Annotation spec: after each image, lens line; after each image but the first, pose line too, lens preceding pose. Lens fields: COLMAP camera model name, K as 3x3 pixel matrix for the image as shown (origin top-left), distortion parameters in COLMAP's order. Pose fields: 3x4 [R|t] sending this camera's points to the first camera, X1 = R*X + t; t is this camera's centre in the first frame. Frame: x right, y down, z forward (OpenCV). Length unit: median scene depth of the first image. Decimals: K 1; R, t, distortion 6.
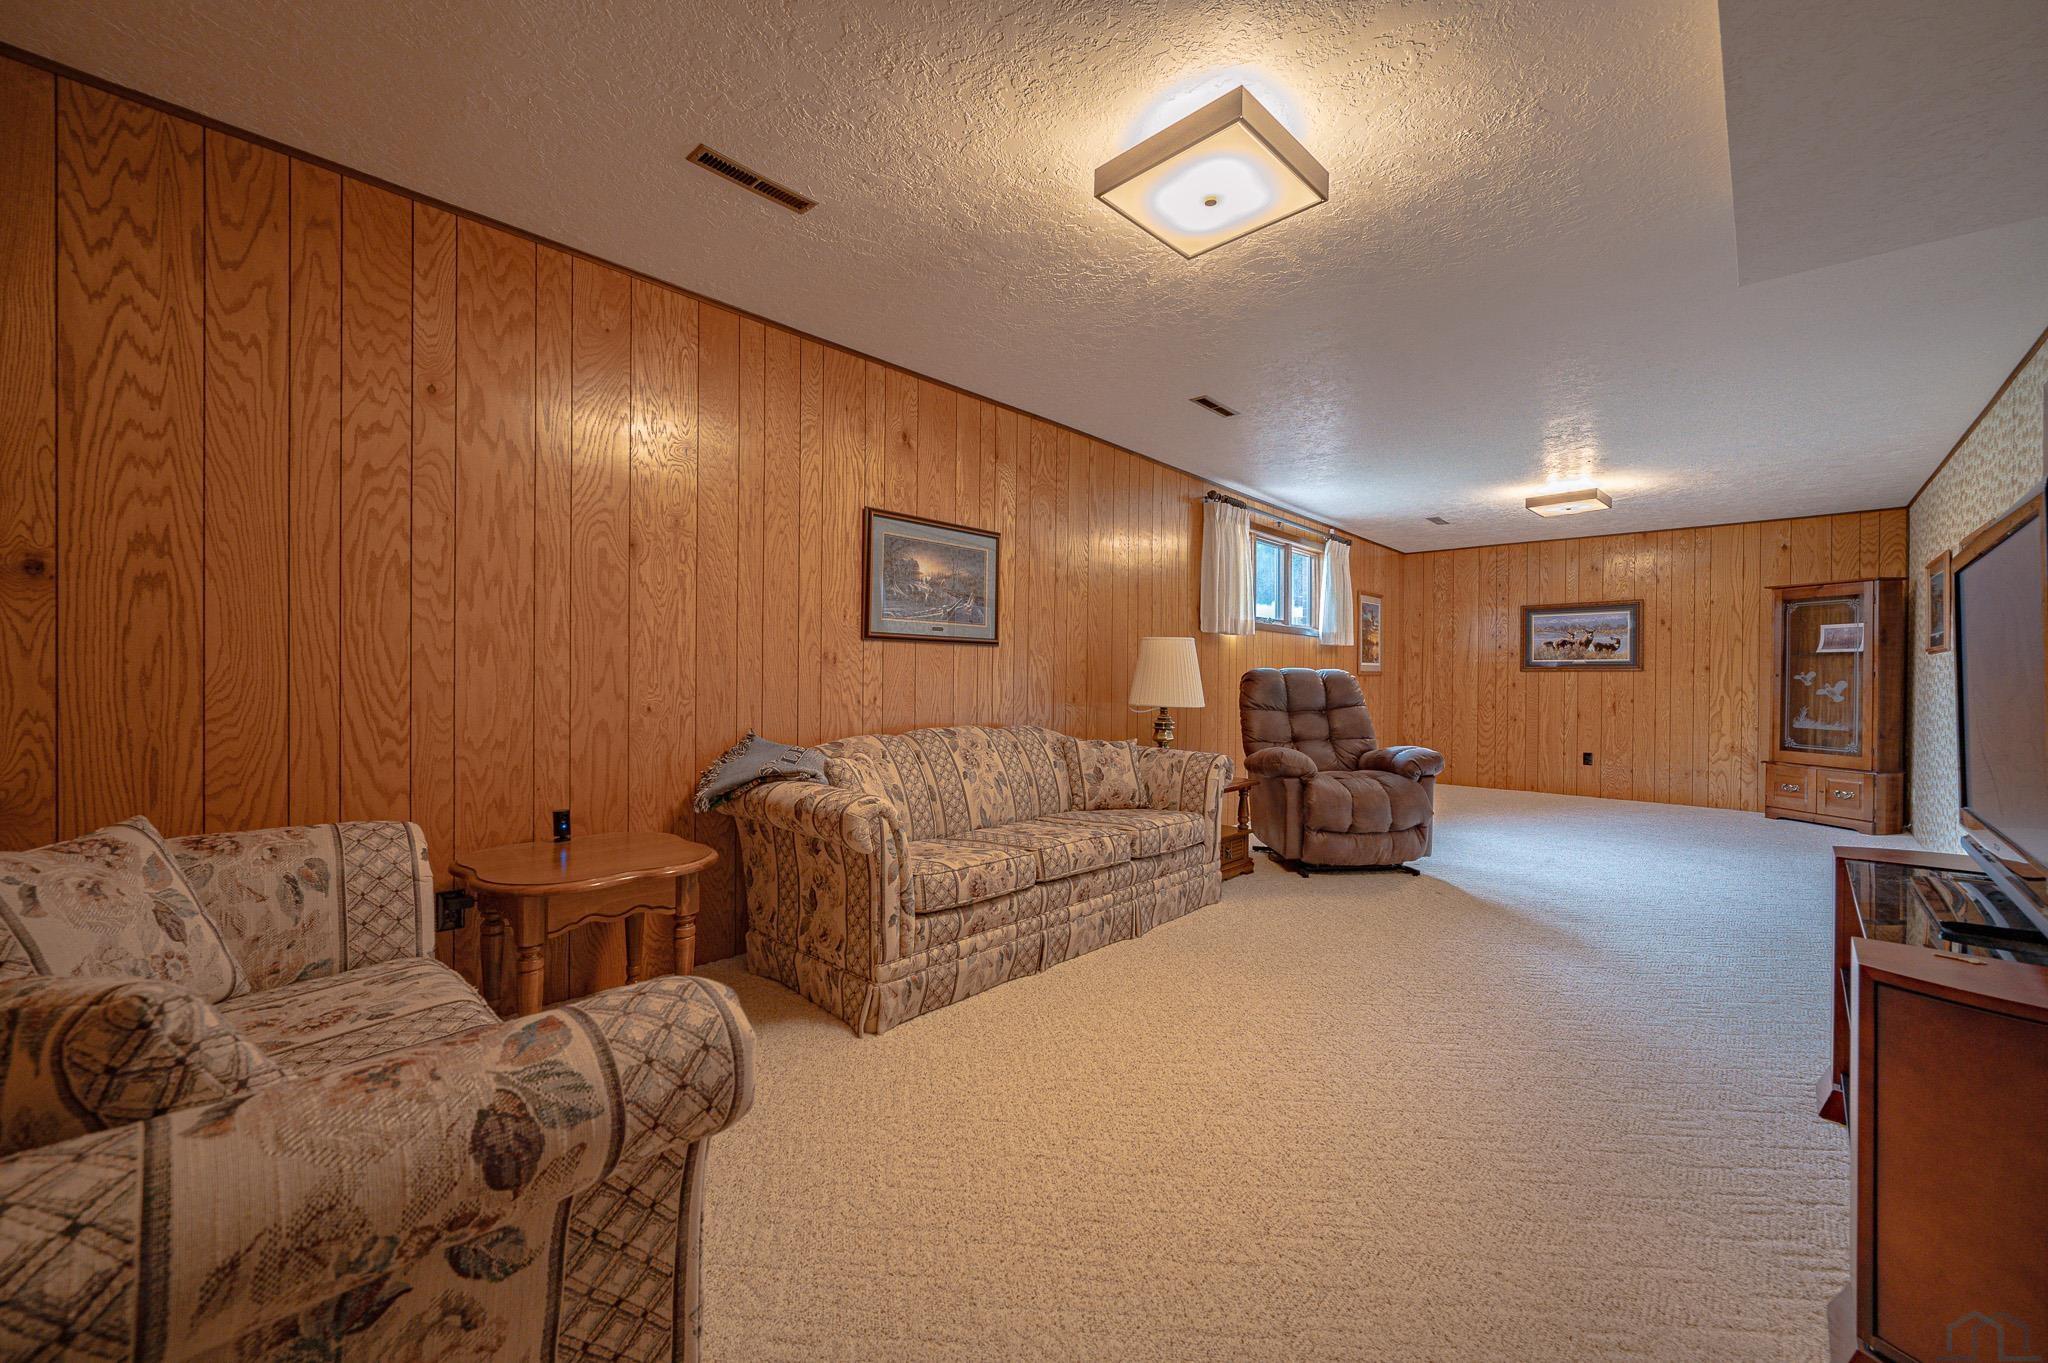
lens RADIAL K [[809.8, 0, 1027.5], [0, 809.8, 685.9], [0, 0, 1]] dist [-0.000387, -0.000388]
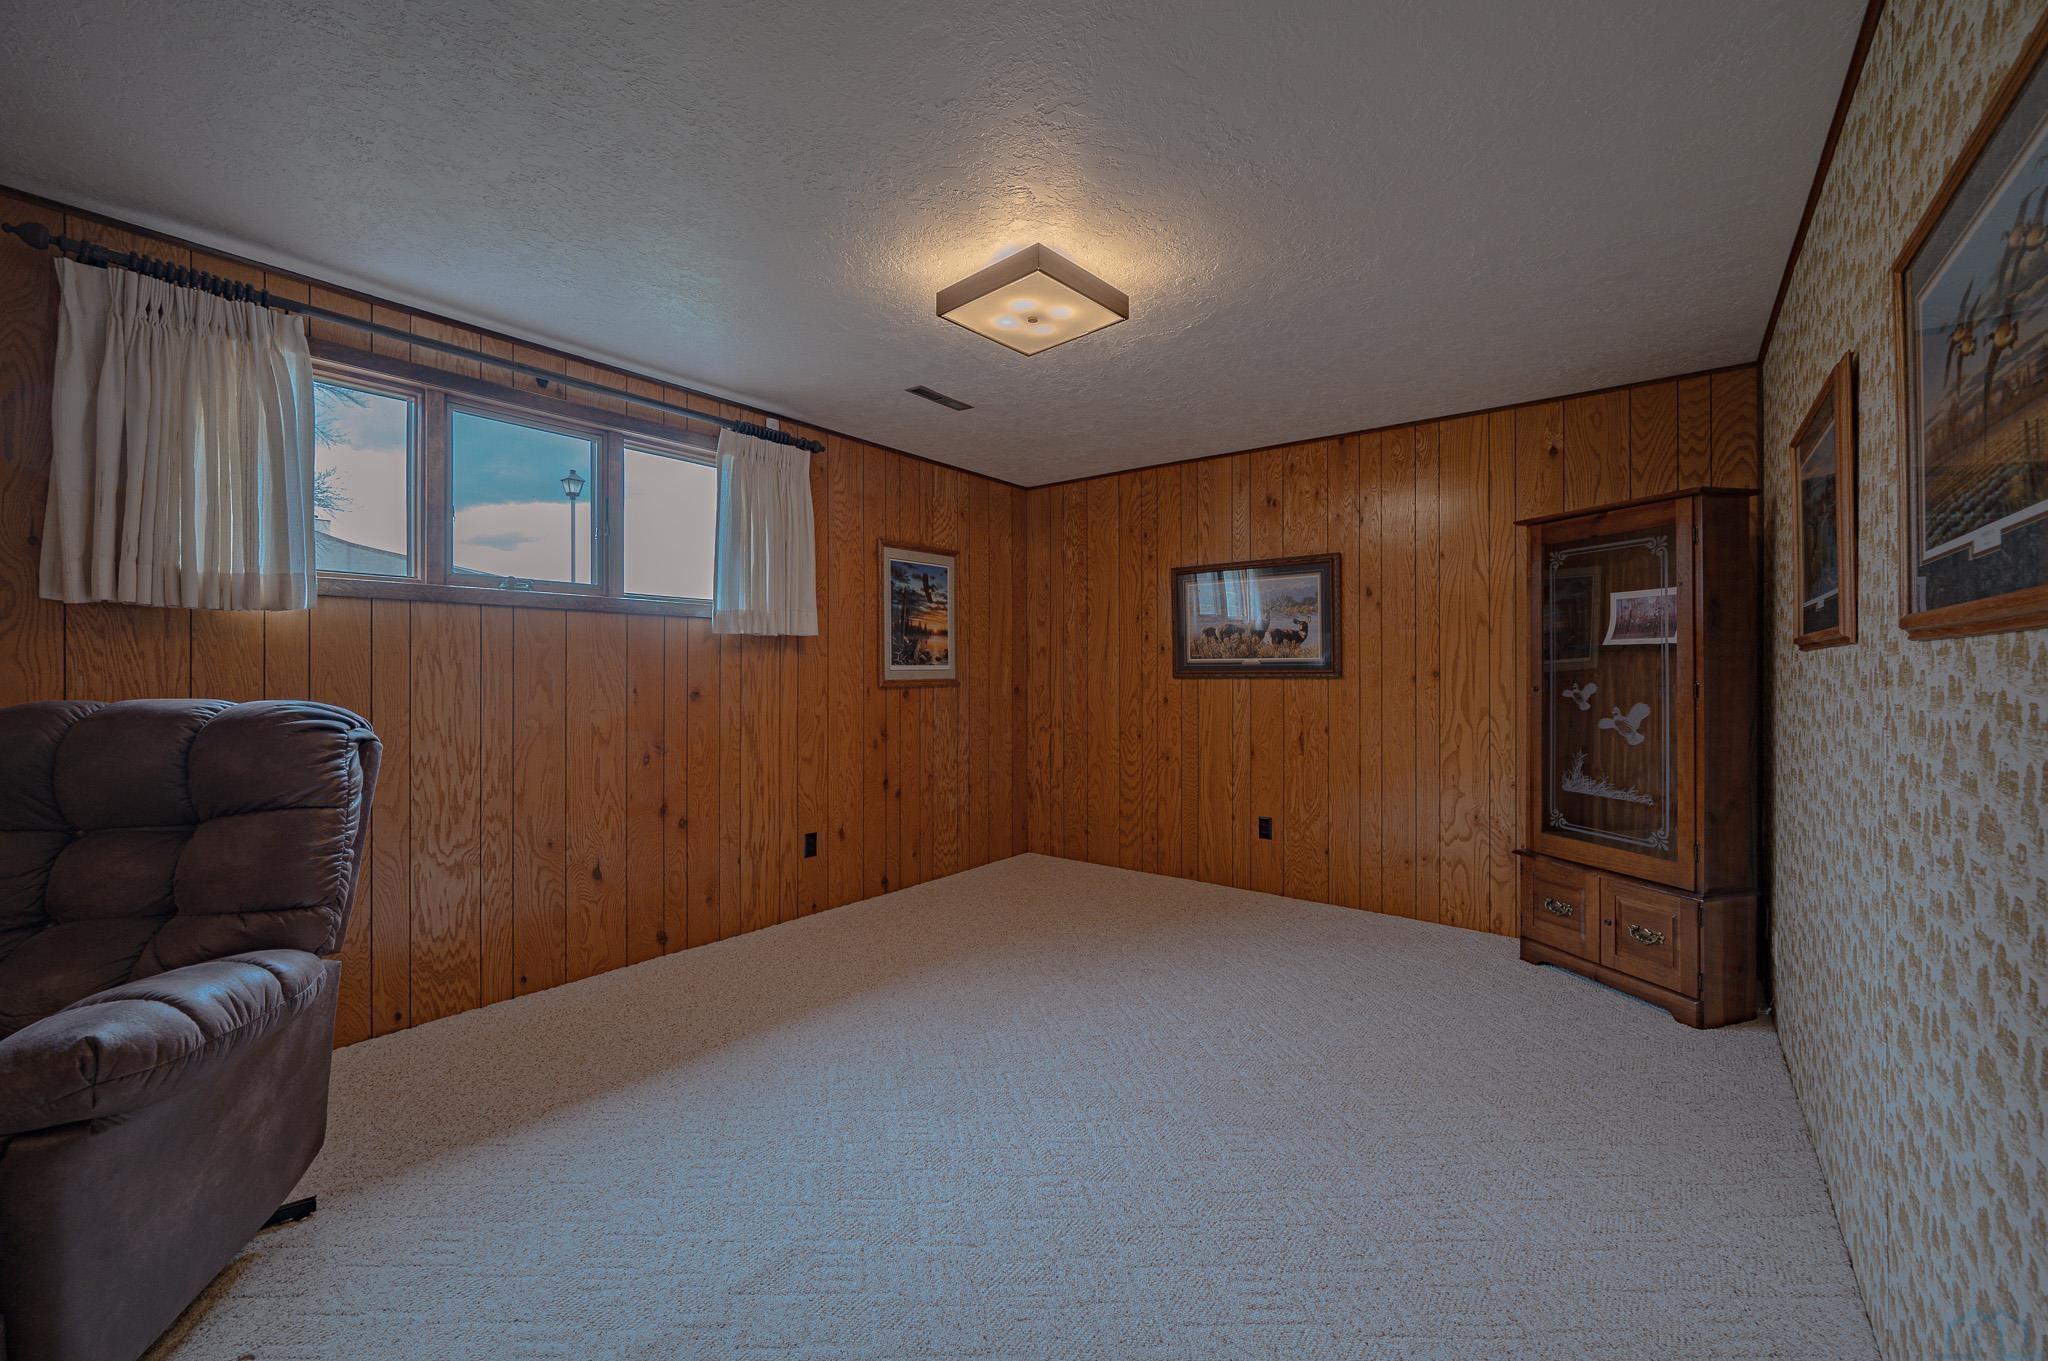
lens RADIAL K [[809.8, 0, 1032.7], [0, 809.8, 673.3], [0, 0, 1]] dist [-0.000387, -0.000388]
pose [[0.996886, -0.006813, 0.078557, 0.548478], [0.007325, 0.999954, -0.006226, -0.022017], [-0.078511, 0.006782, 0.996890, 0.491655]]
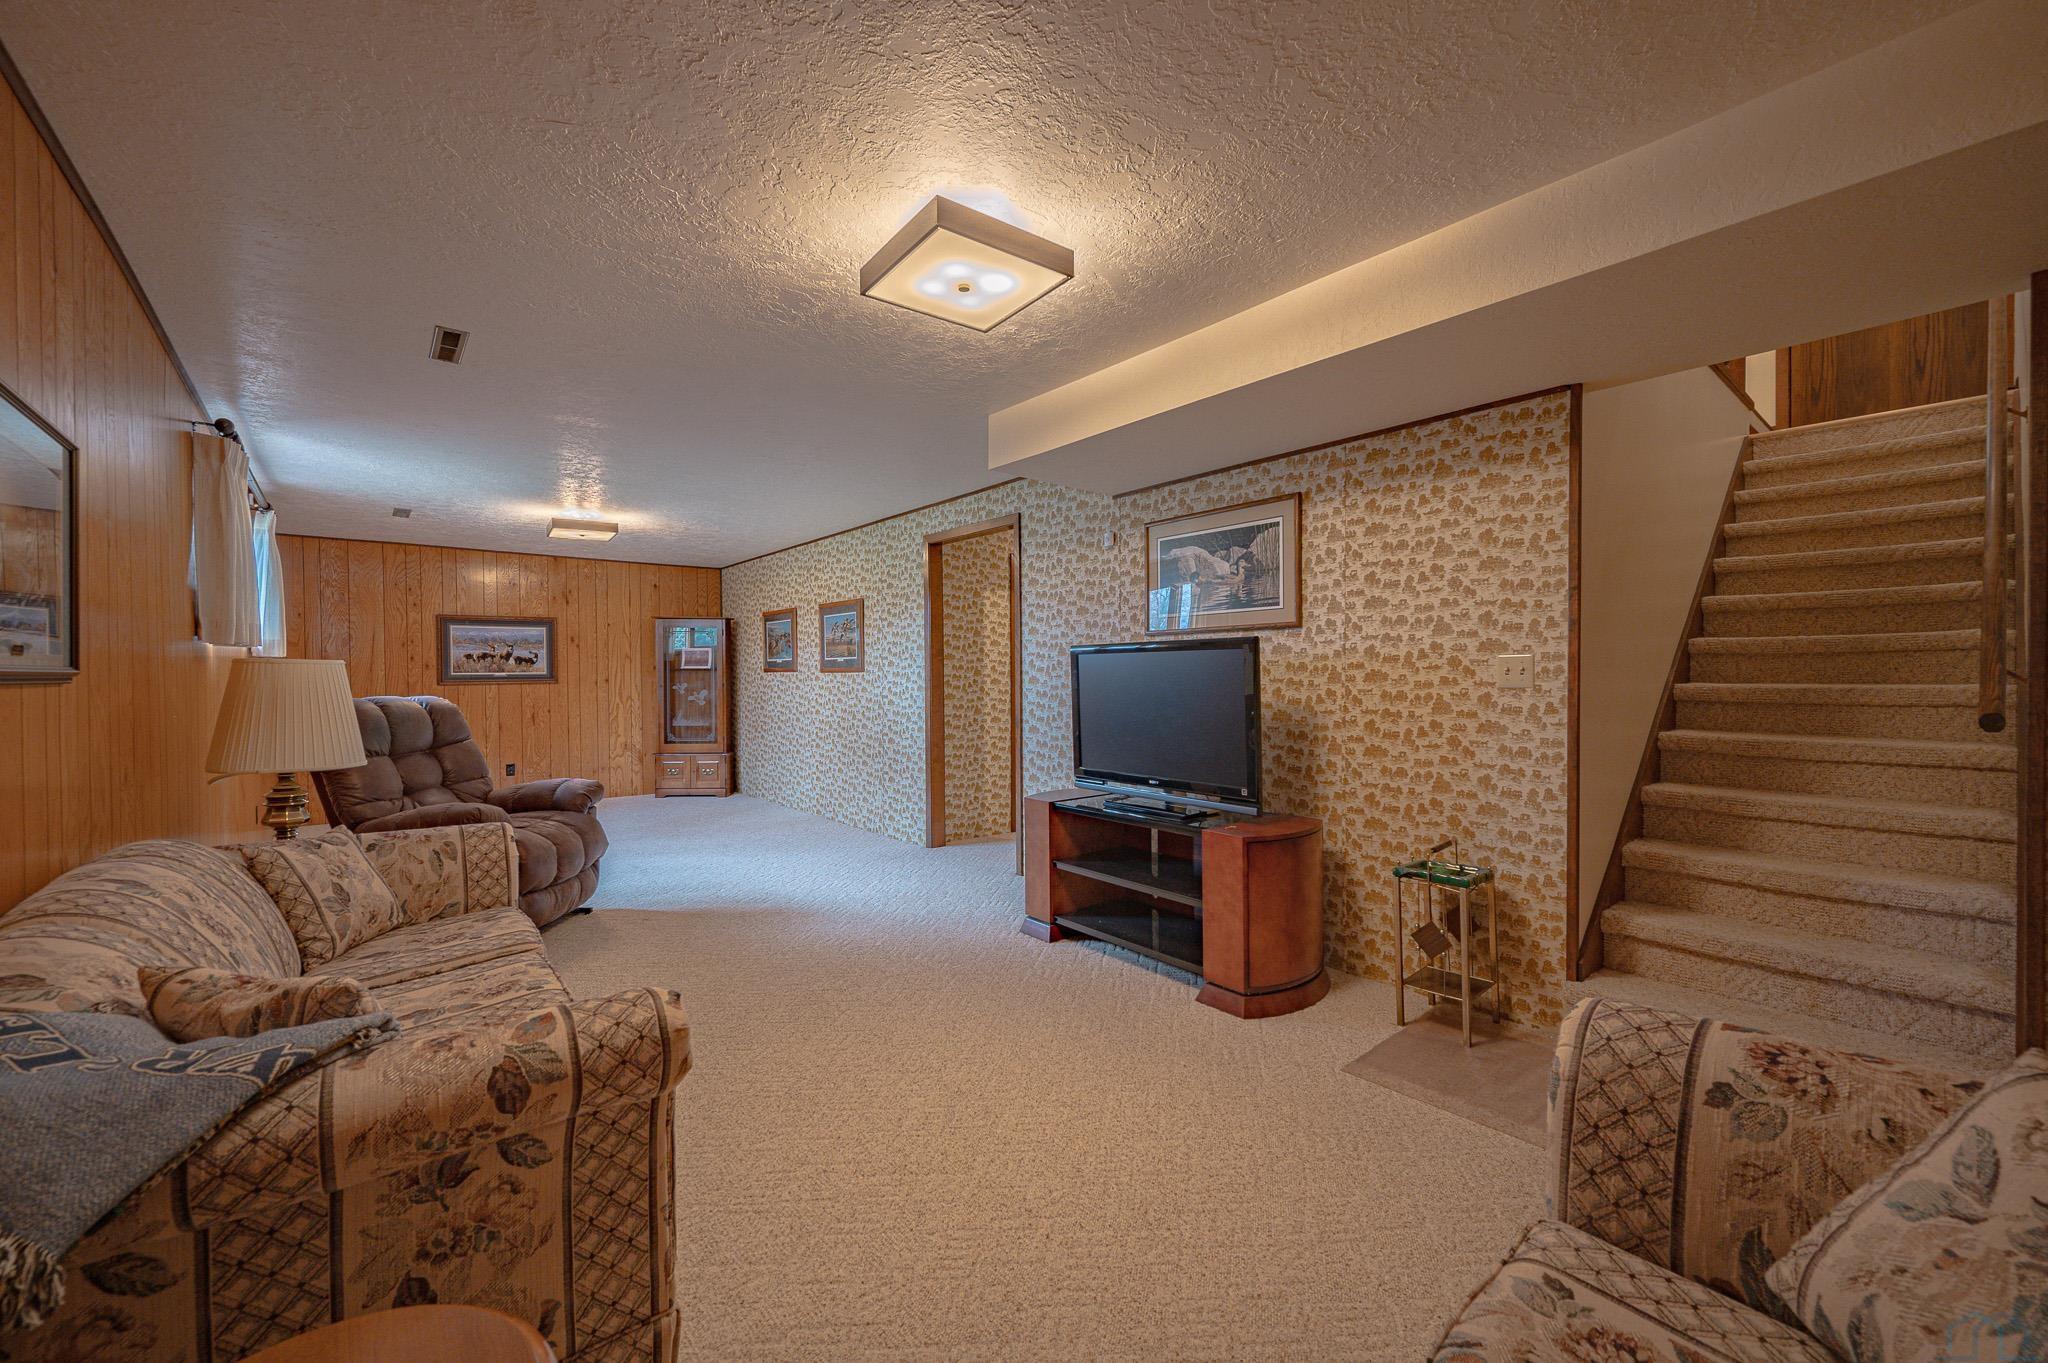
lens RADIAL K [[809.8, 0, 1026.4], [0, 809.8, 686.3], [0, 0, 1]] dist [-0.000387, -0.000388]
pose [[0.131888, -0.024167, 0.990970, -0.265757], [0.017614, 0.999602, 0.022033, -0.030201], [-0.991108, 0.014549, 0.132261, 0.250312]]
